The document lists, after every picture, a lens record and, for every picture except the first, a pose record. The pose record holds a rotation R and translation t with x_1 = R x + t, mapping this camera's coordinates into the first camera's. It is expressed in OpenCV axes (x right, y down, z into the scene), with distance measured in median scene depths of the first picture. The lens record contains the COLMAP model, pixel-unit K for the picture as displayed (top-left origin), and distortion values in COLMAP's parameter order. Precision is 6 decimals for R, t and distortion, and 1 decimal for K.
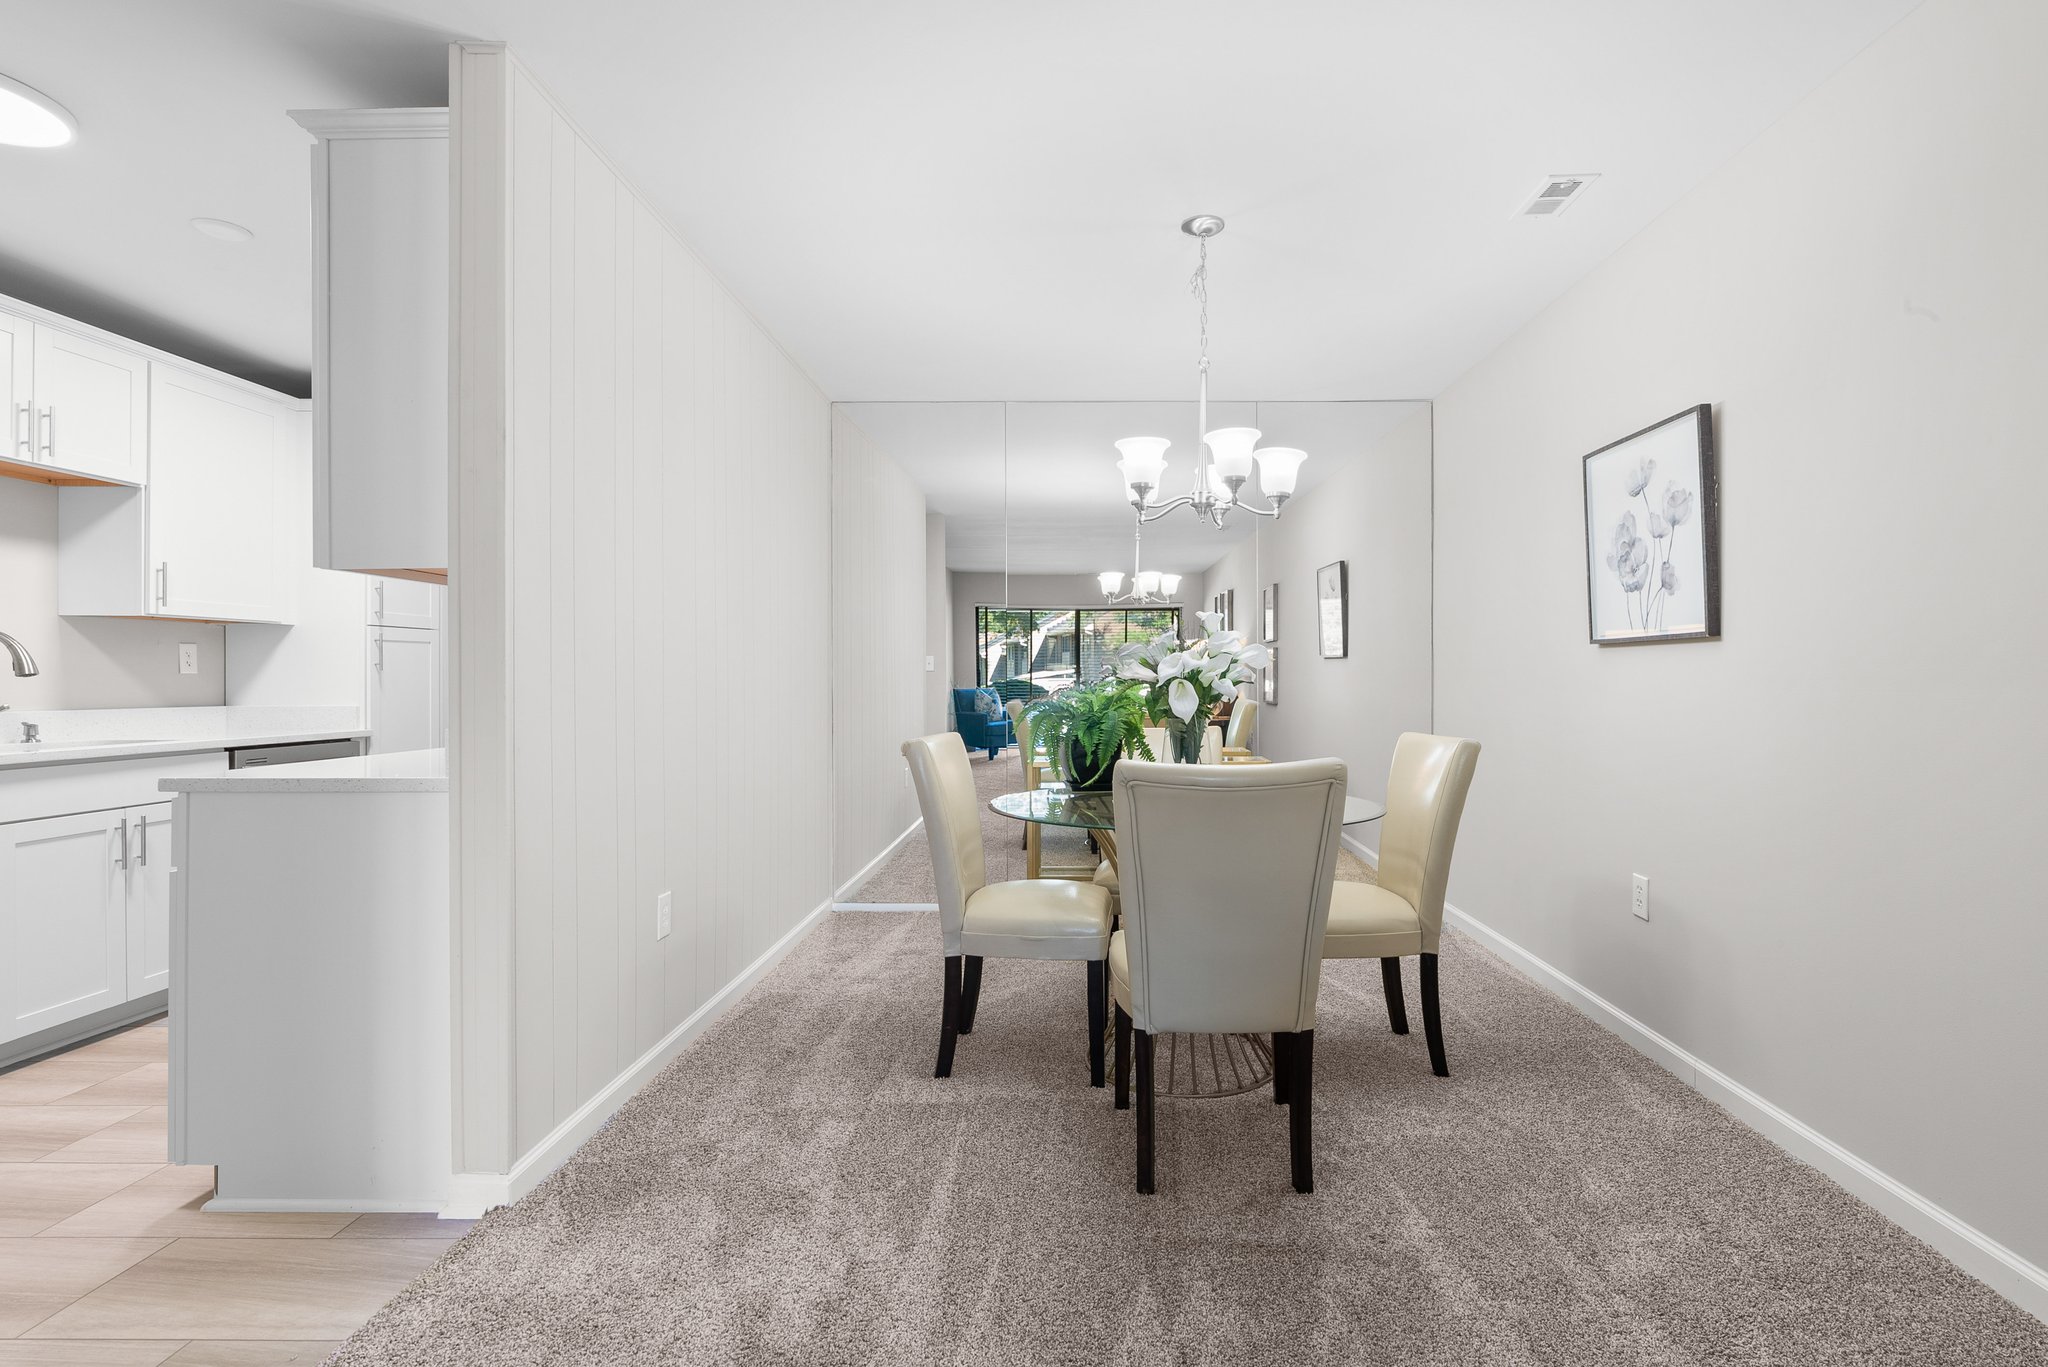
lens RADIAL K [[985.4, 0, 1150.1], [0, 985.4, 671.6], [0, 0, 1]] dist [0.017654, -0.012270]
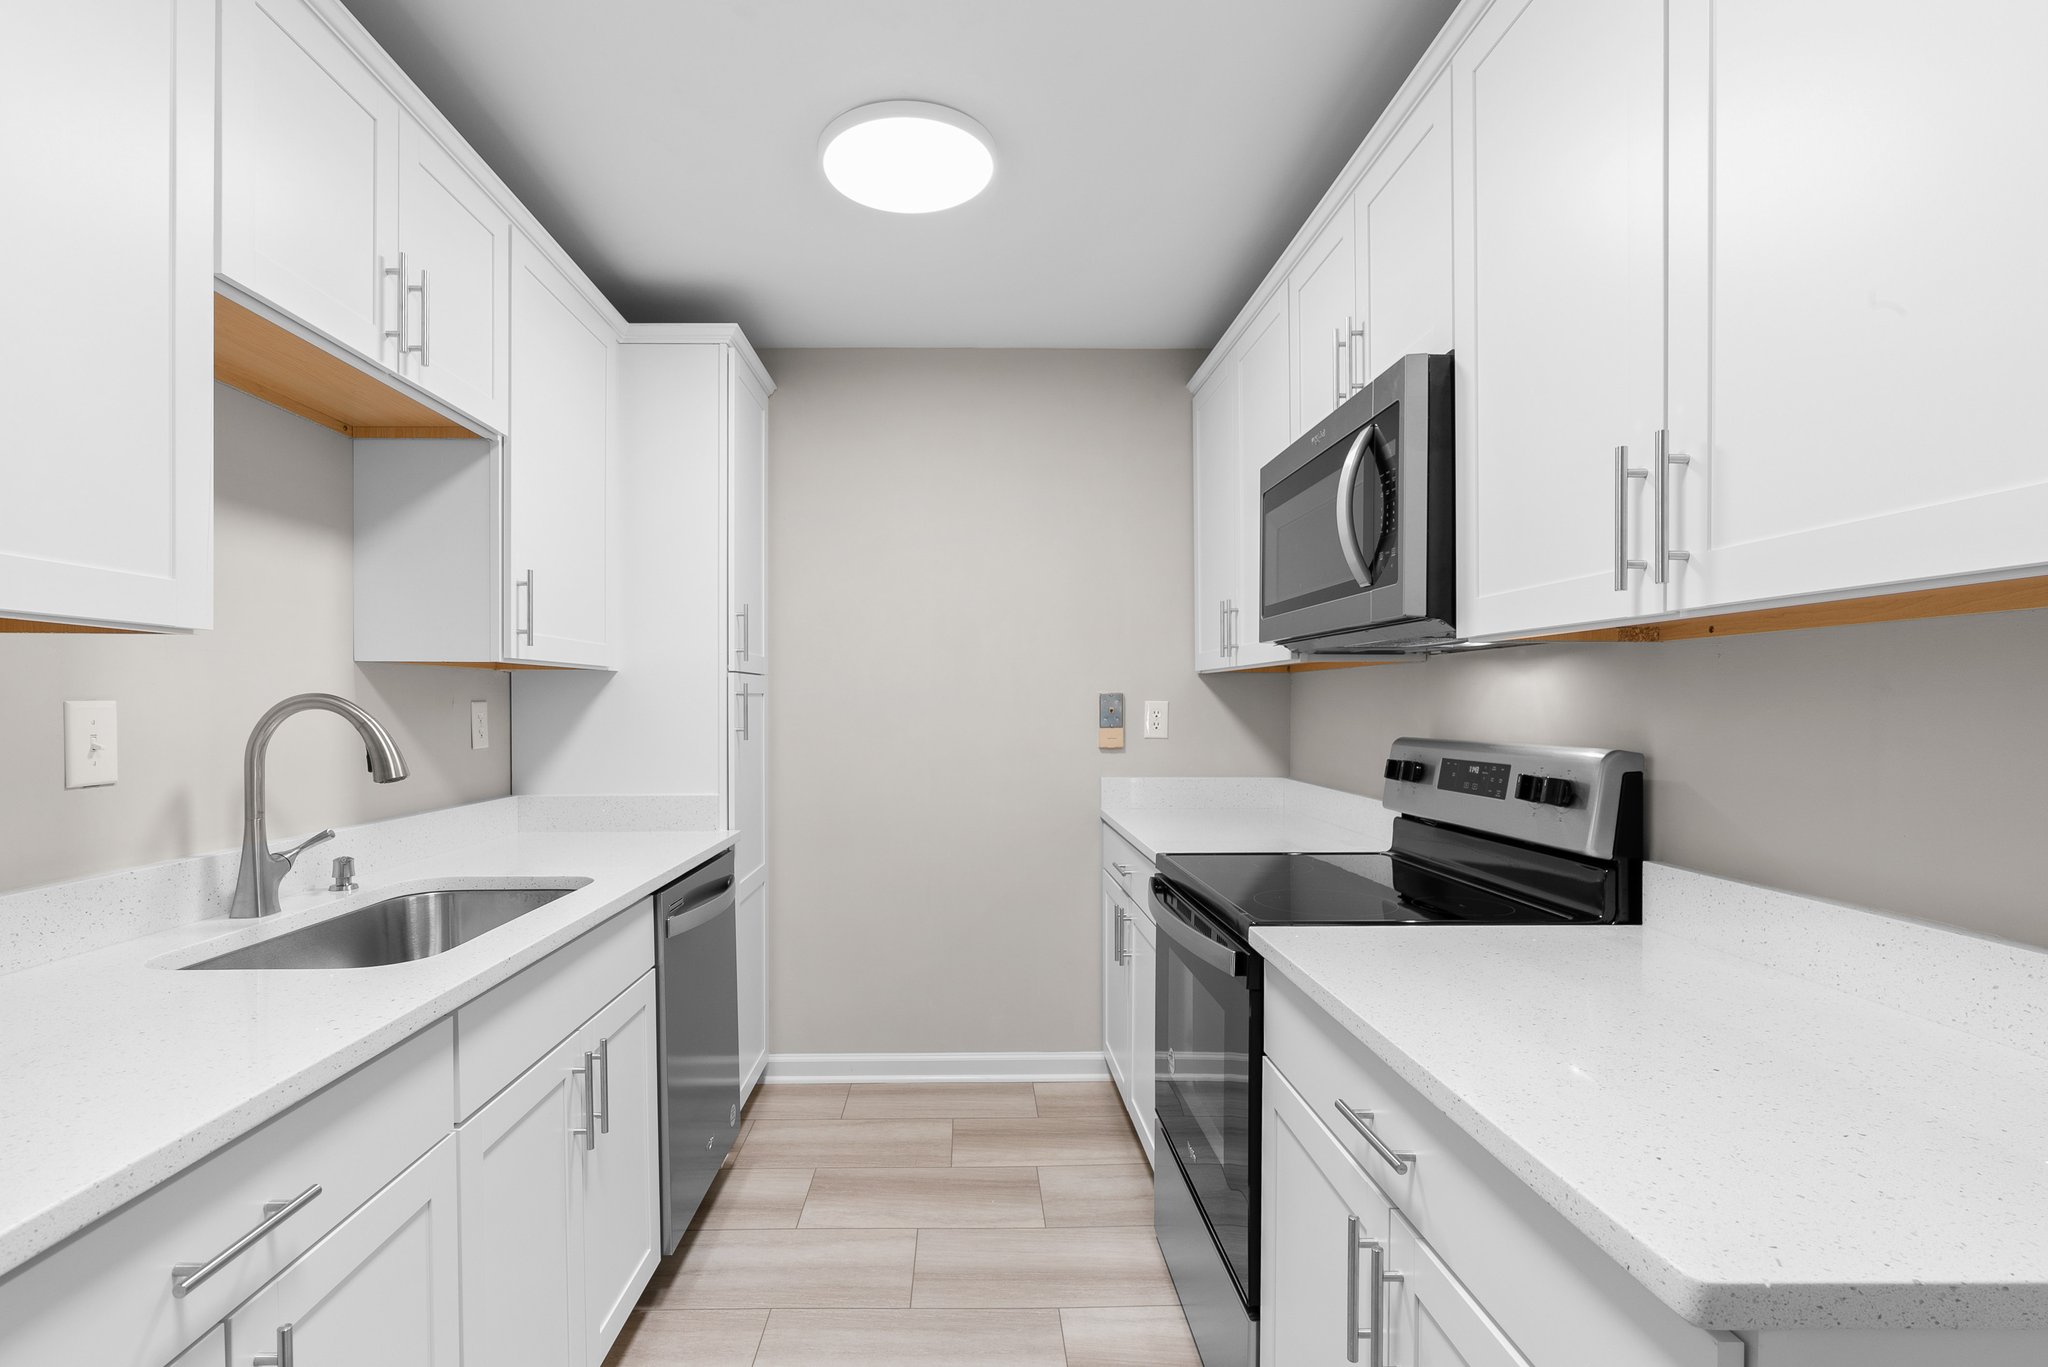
lens RADIAL K [[1052.5, 0, 1105.0], [0, 1052.5, 712.6], [0, 0, 1]] dist [-0.002433, -0.000315]
pose [[0.999788, -0.002730, -0.020406, -0.650643], [0.002930, 0.999948, 0.009780, -0.031806], [0.020379, -0.009838, 0.999744, 0.389674]]
